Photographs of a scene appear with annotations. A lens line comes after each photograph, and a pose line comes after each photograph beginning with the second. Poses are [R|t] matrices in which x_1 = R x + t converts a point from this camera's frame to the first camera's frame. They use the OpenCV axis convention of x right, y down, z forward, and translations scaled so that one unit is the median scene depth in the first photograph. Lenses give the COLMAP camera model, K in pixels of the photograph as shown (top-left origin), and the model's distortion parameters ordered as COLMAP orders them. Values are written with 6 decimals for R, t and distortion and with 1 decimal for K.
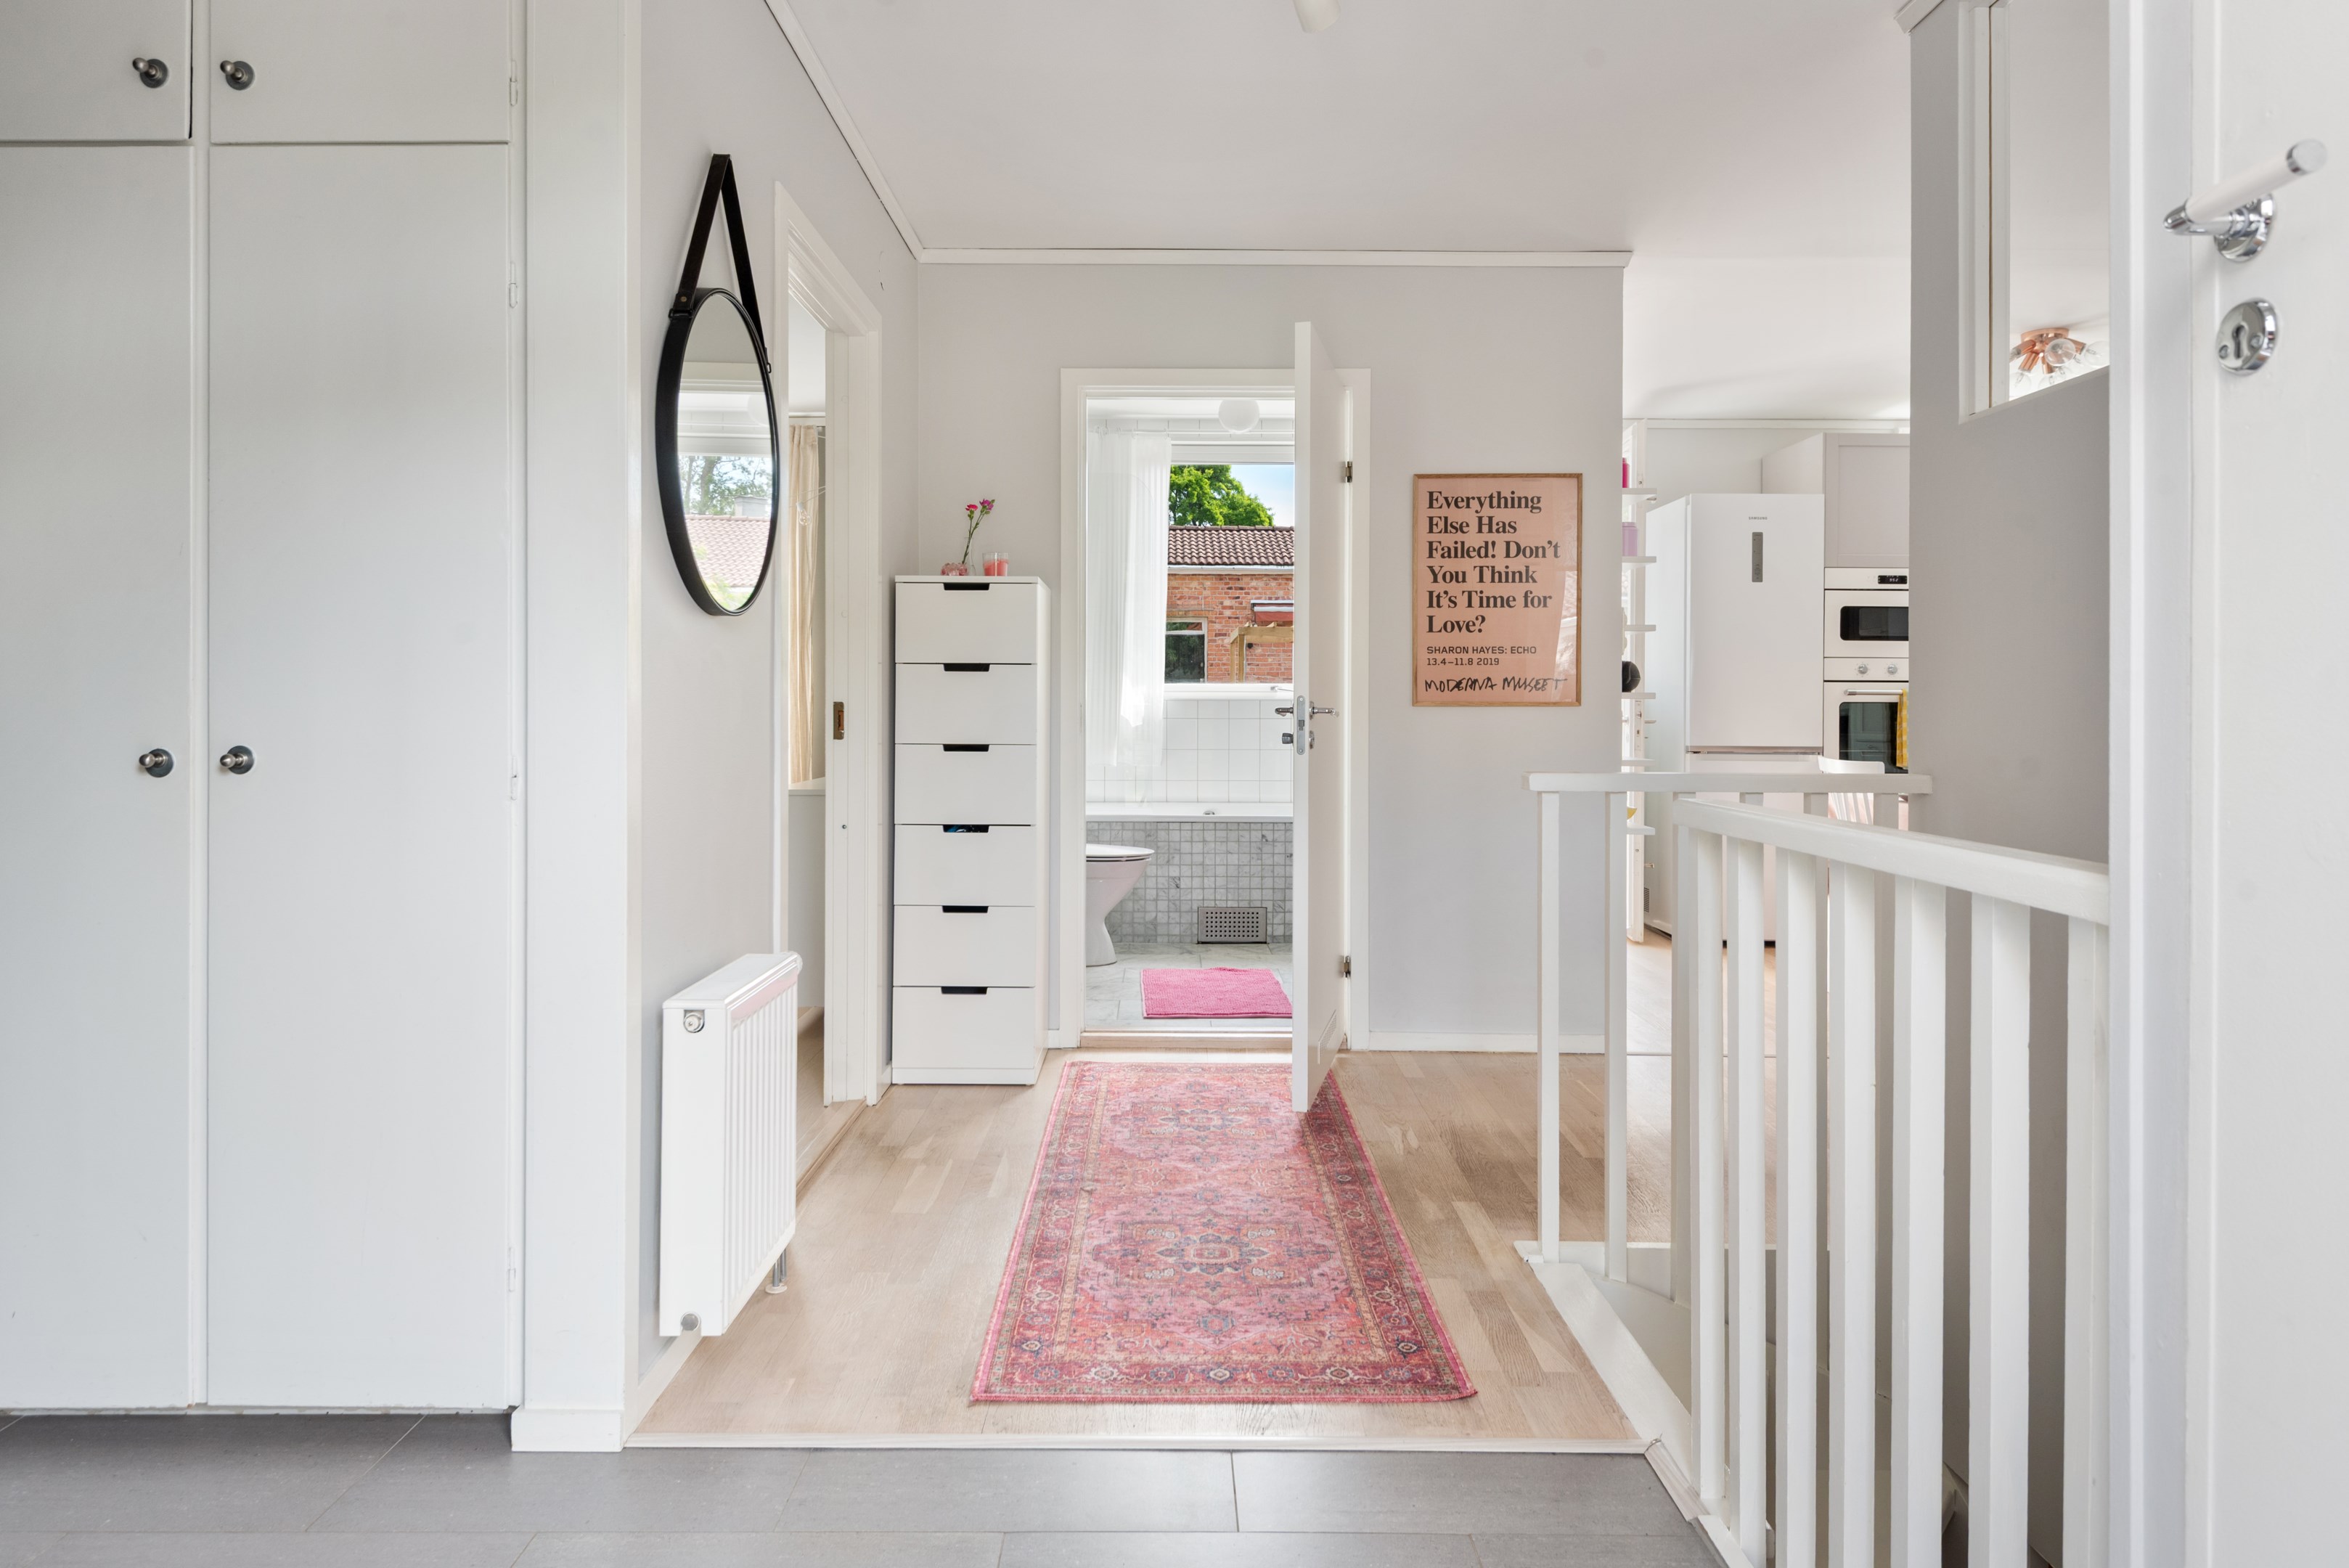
lens RADIAL K [[1384.7, 0, 1172.5], [0, 1384.7, 705.7], [0, 0, 1]] dist [0.032602, -0.000184]
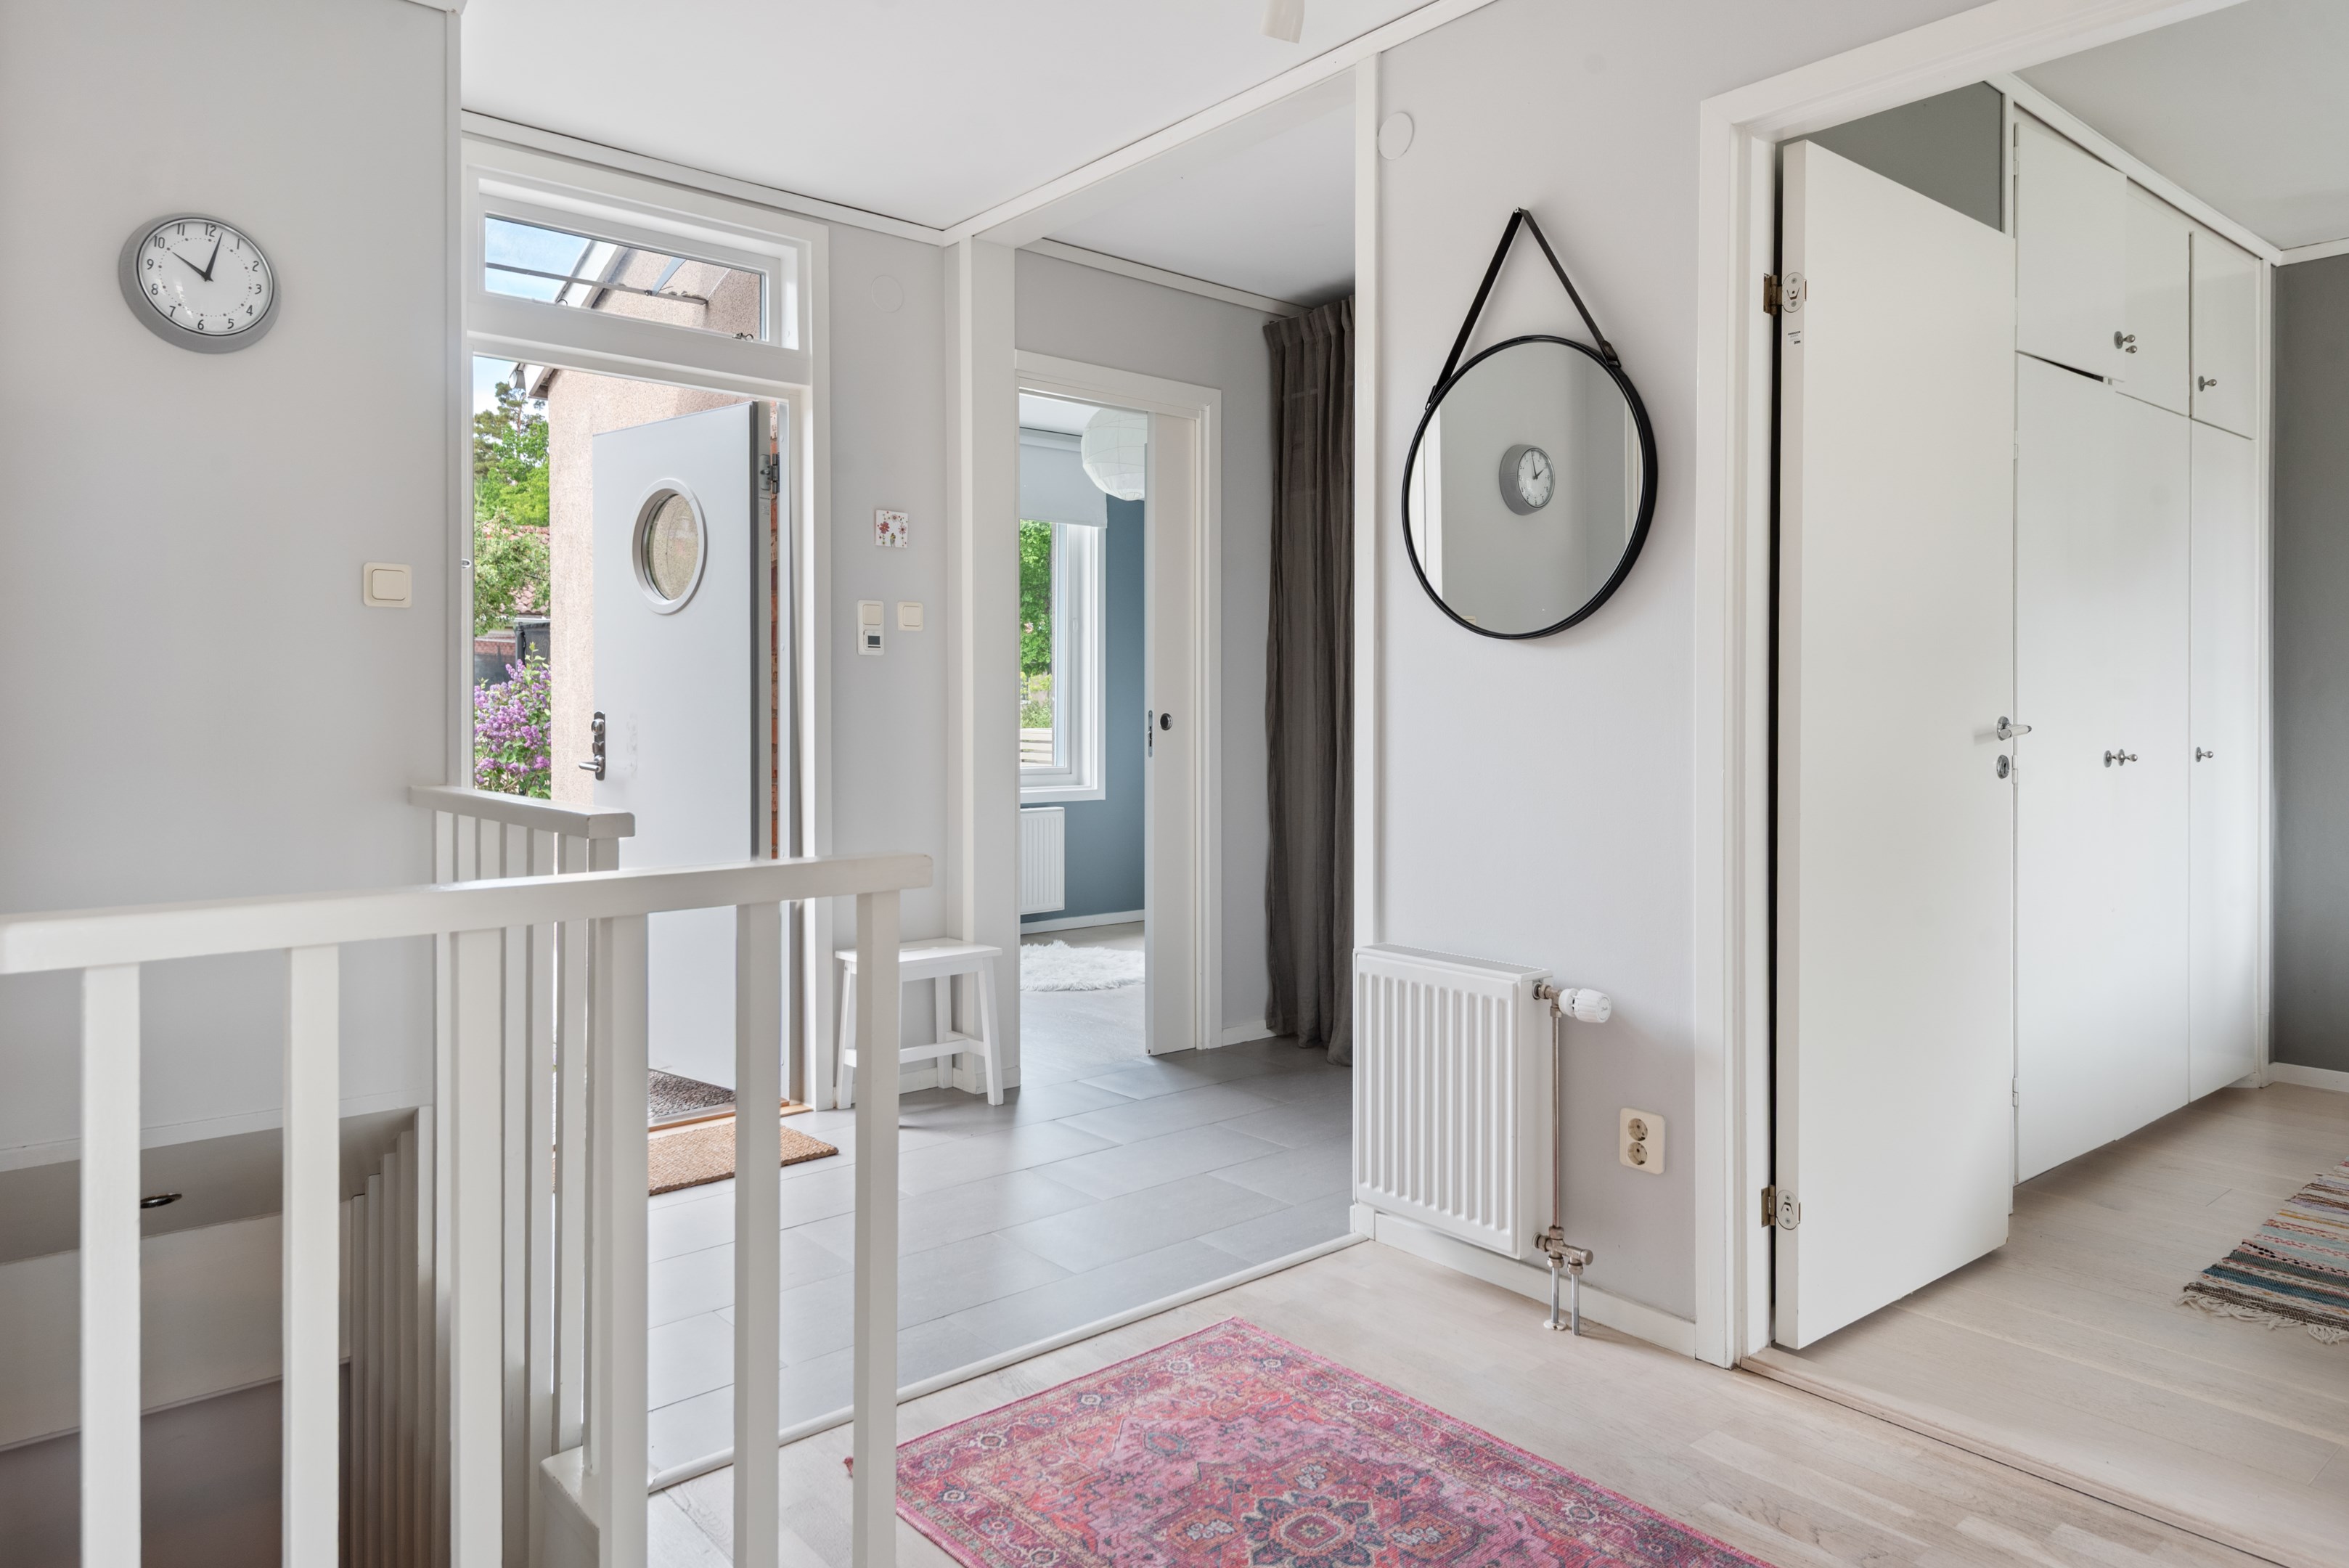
lens RADIAL K [[1512.0, 0, 1172.7], [0, 1512.0, 703.4], [0, 0, 1]] dist [0.026868, -0.001697]
pose [[-0.761902, -0.007824, -0.647646, 0.357898], [-0.008765, 0.999960, -0.001768, -0.006215], [0.647633, 0.004329, -0.761940, 0.961897]]
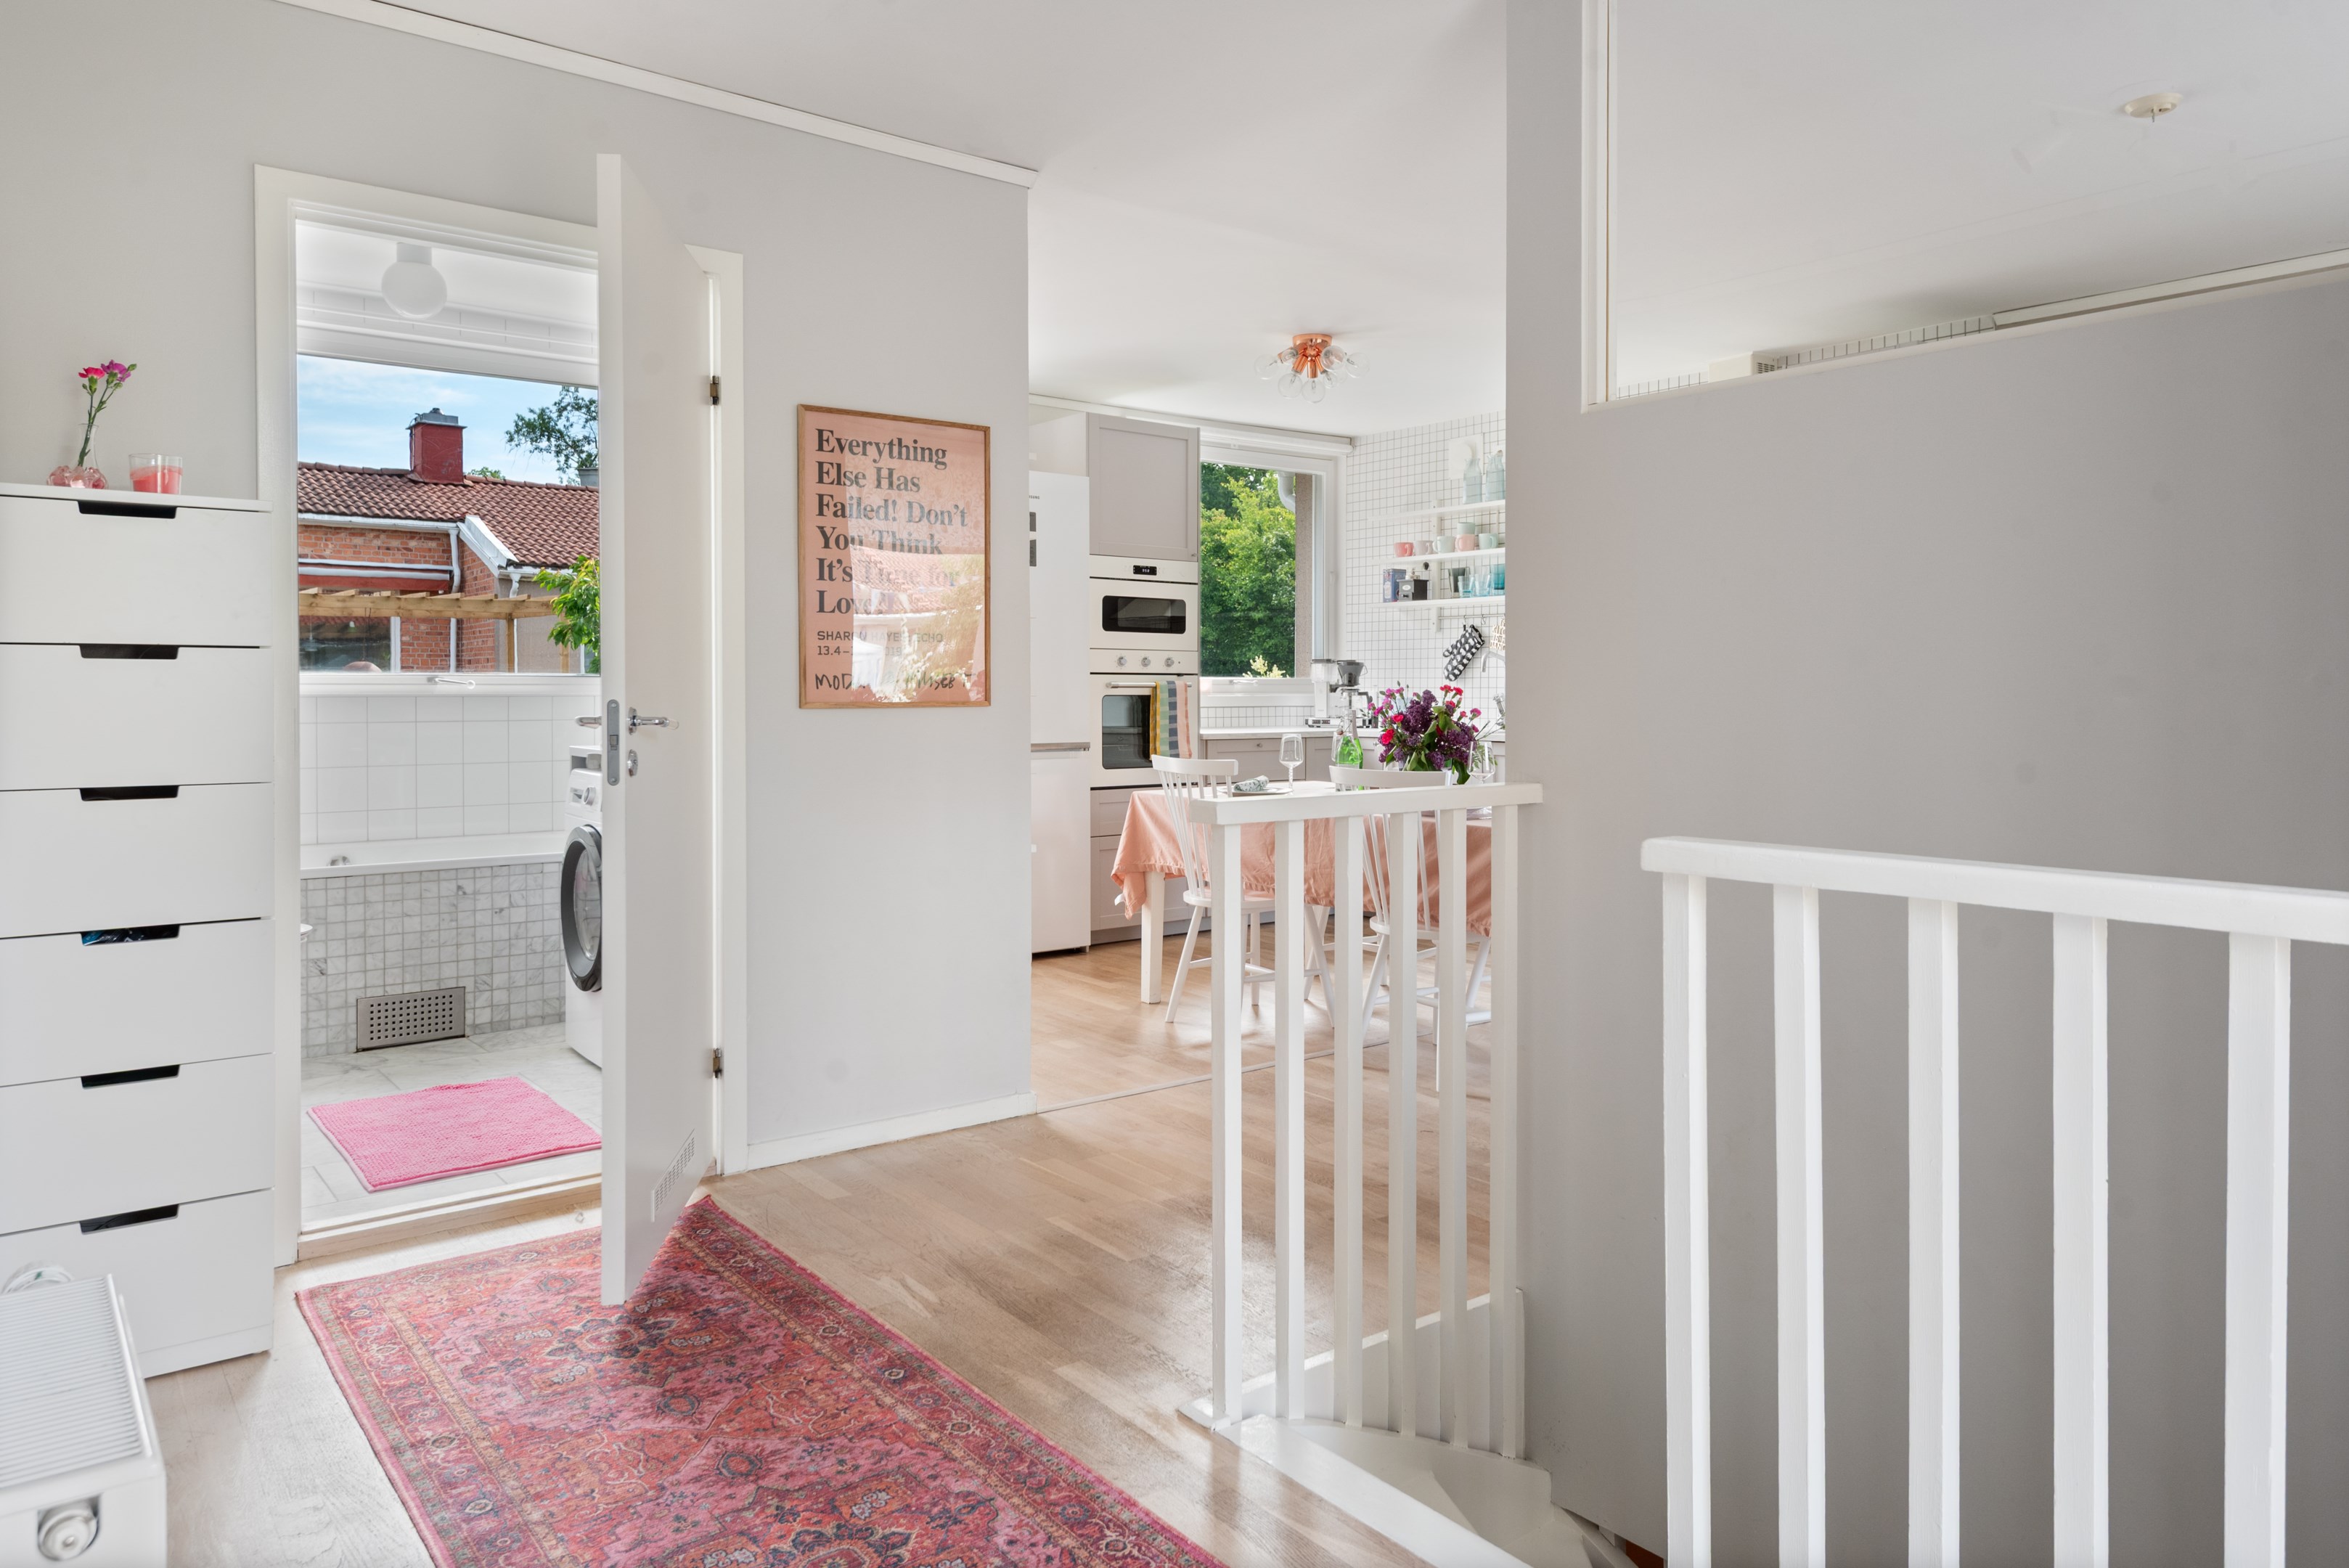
lens RADIAL K [[1512.0, 0, 1172.7], [0, 1512.0, 703.4], [0, 0, 1]] dist [0.026868, -0.001697]
pose [[0.788813, -0.009443, 0.614561, -0.177657], [0.004857, 0.999947, 0.009131, -0.009132], [-0.614614, -0.004217, 0.788817, 0.216618]]
